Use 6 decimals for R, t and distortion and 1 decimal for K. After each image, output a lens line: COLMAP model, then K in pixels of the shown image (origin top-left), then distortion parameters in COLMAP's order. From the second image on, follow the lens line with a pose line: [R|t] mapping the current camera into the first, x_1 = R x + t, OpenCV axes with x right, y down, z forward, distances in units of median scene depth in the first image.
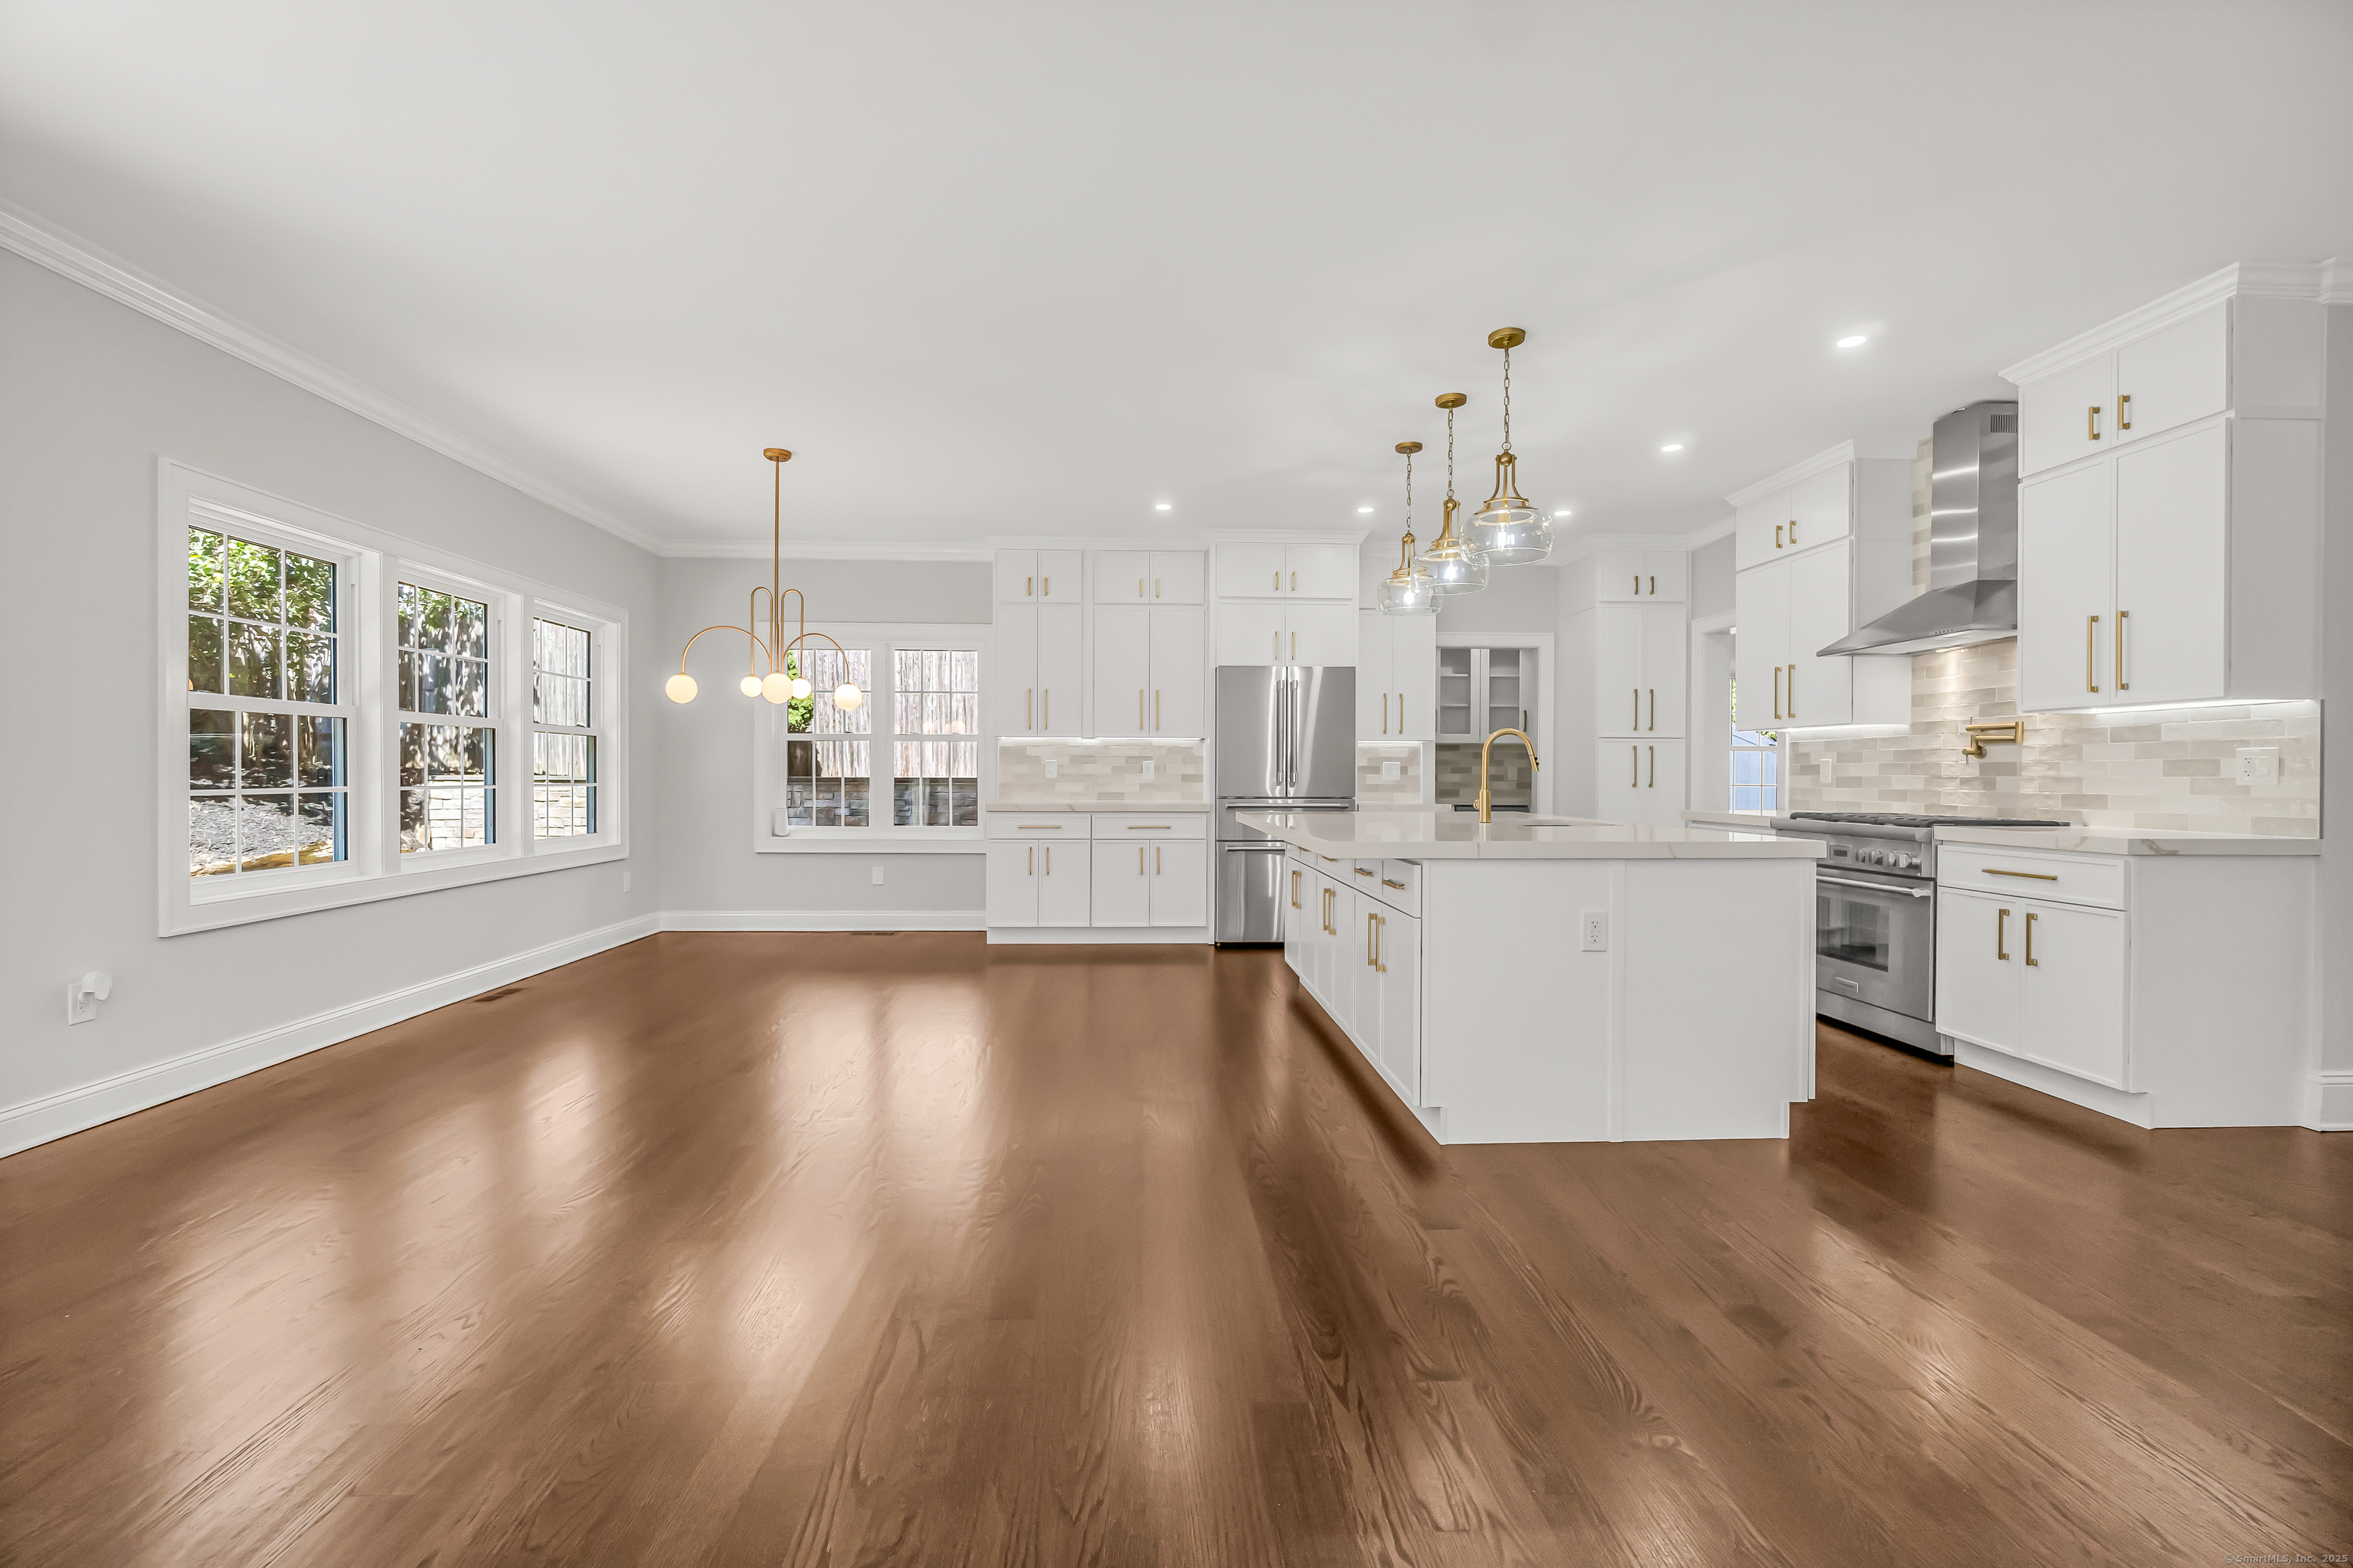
lens RADIAL K [[1032.0, 0, 1175.1], [0, 1032.0, 770.6], [0, 0, 1]] dist [-0.007373, 0.003241]
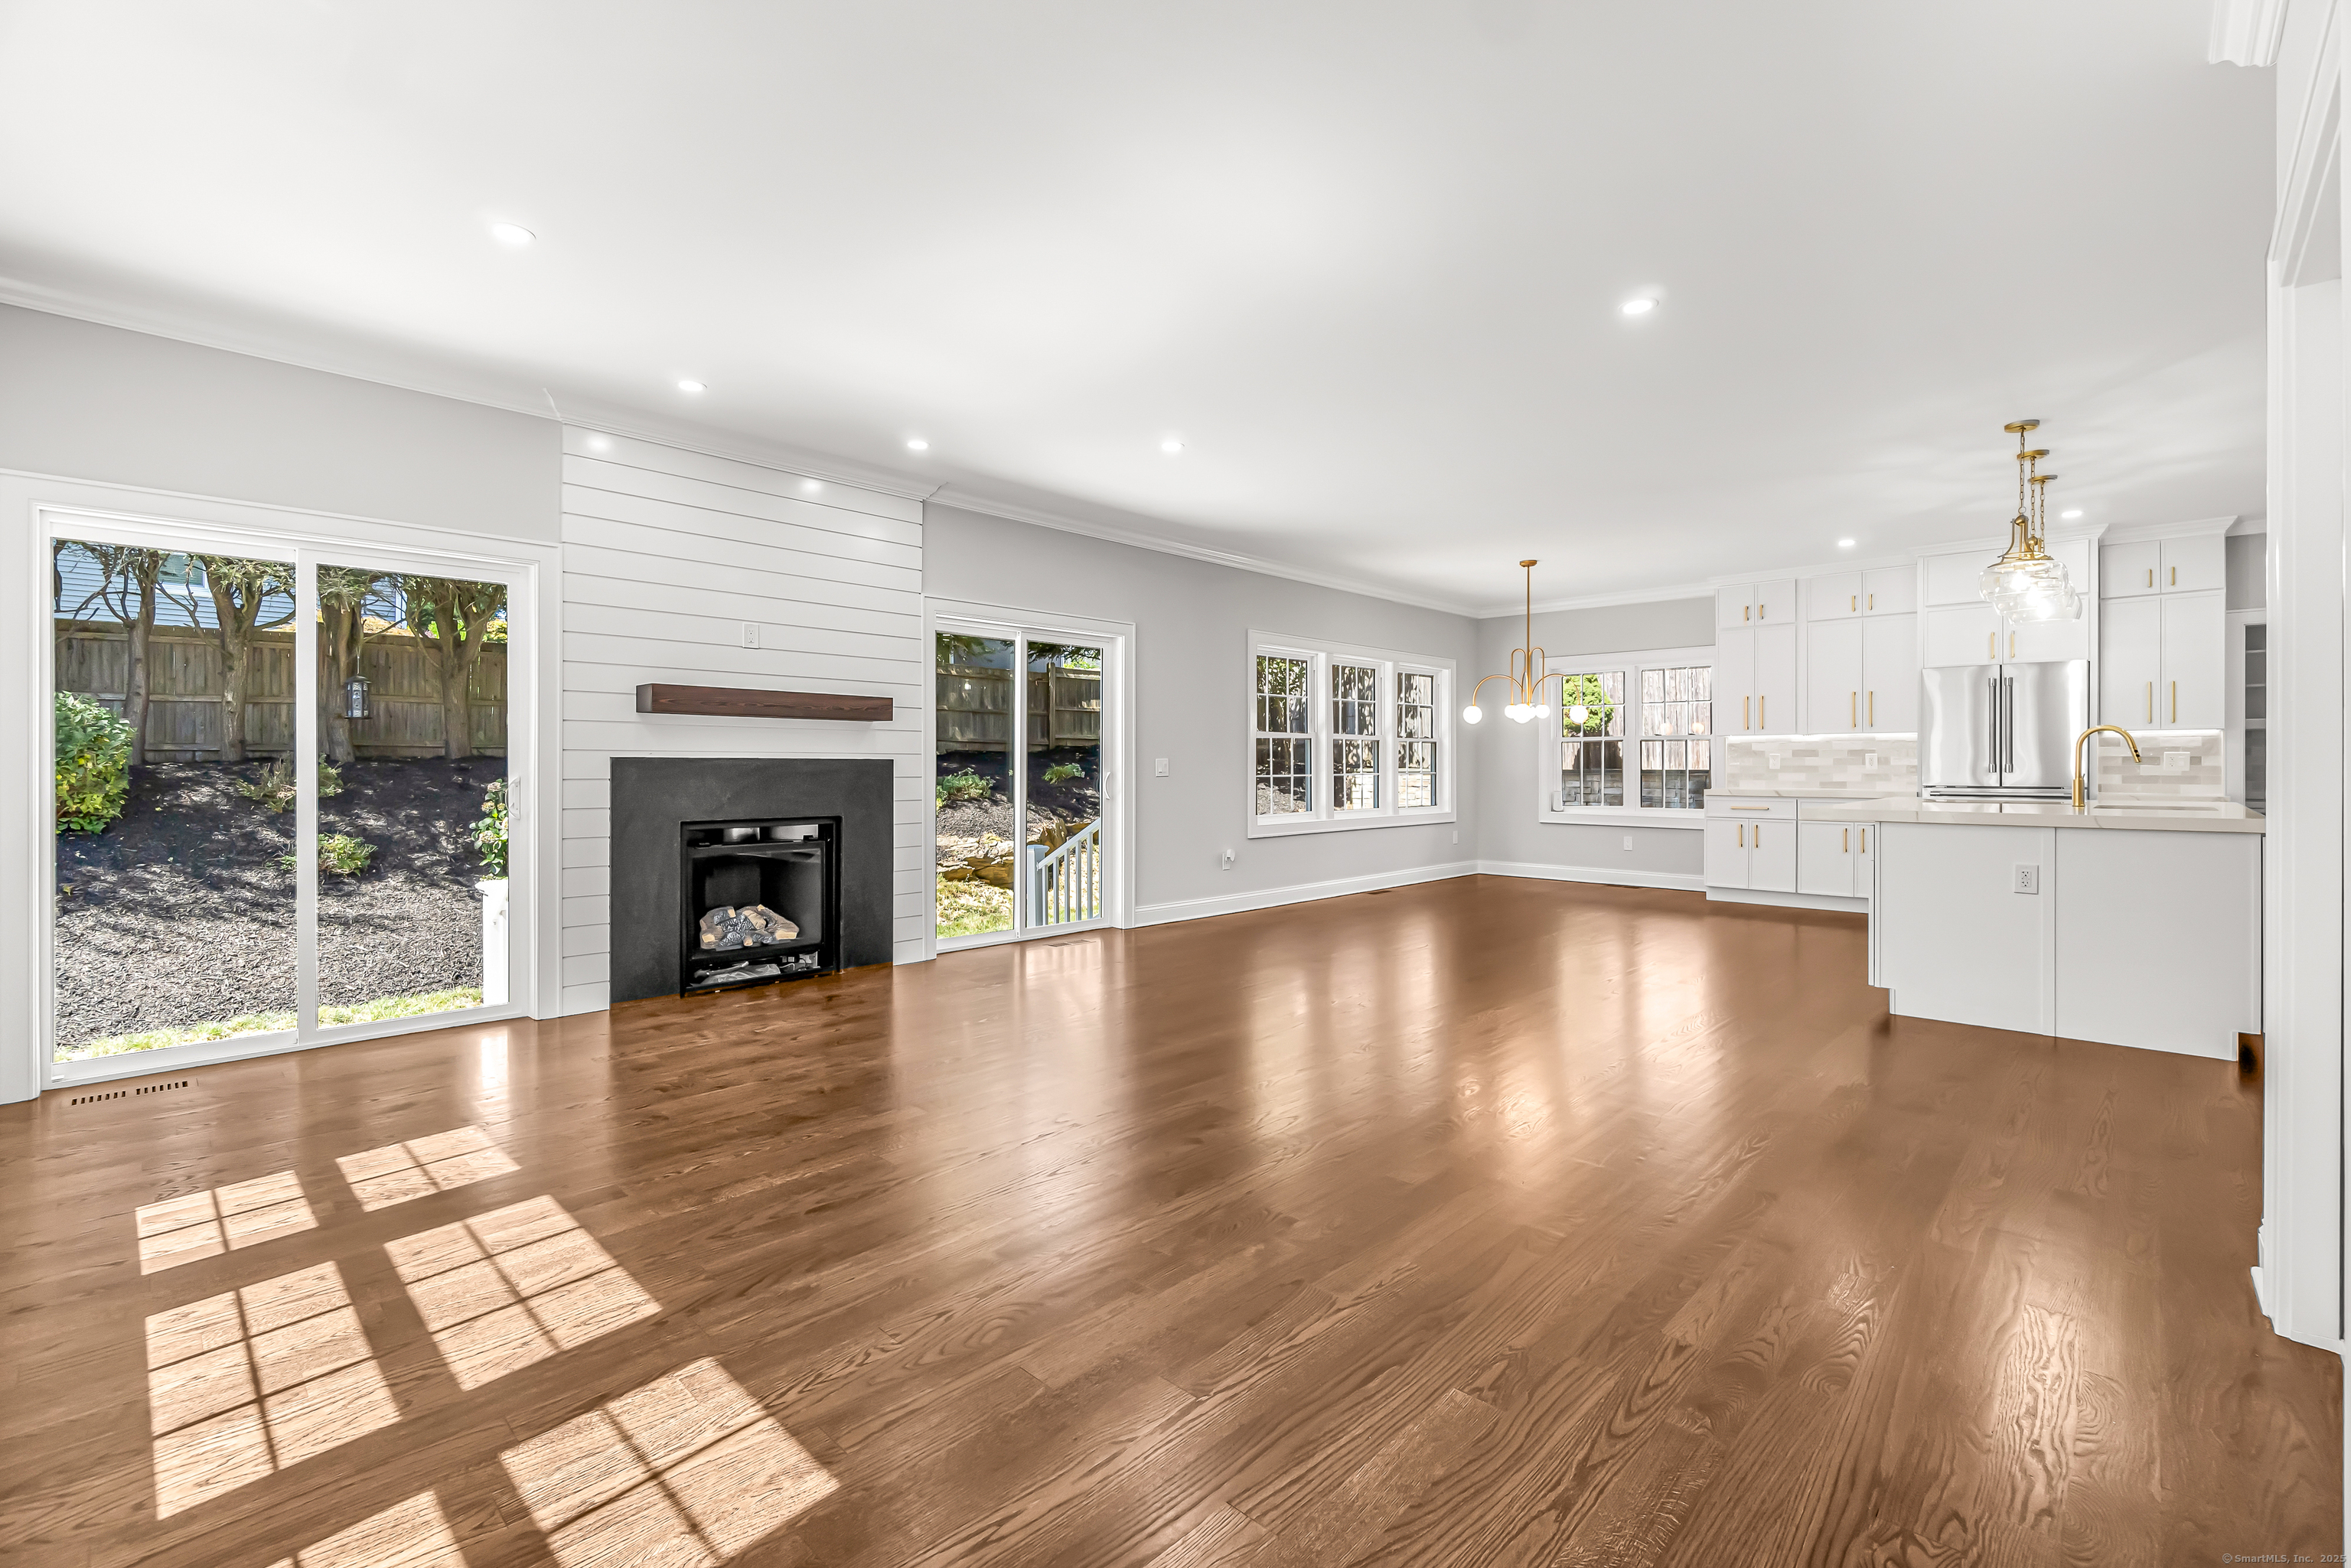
lens RADIAL K [[1031.1, 0, 1173.0], [0, 1031.1, 770.5], [0, 0, 1]] dist [-0.007373, 0.003241]
pose [[0.692232, -0.001602, -0.721673, 0.283653], [0.006324, 0.999973, 0.003846, -0.000635], [0.721647, -0.007226, 0.692223, -0.363204]]
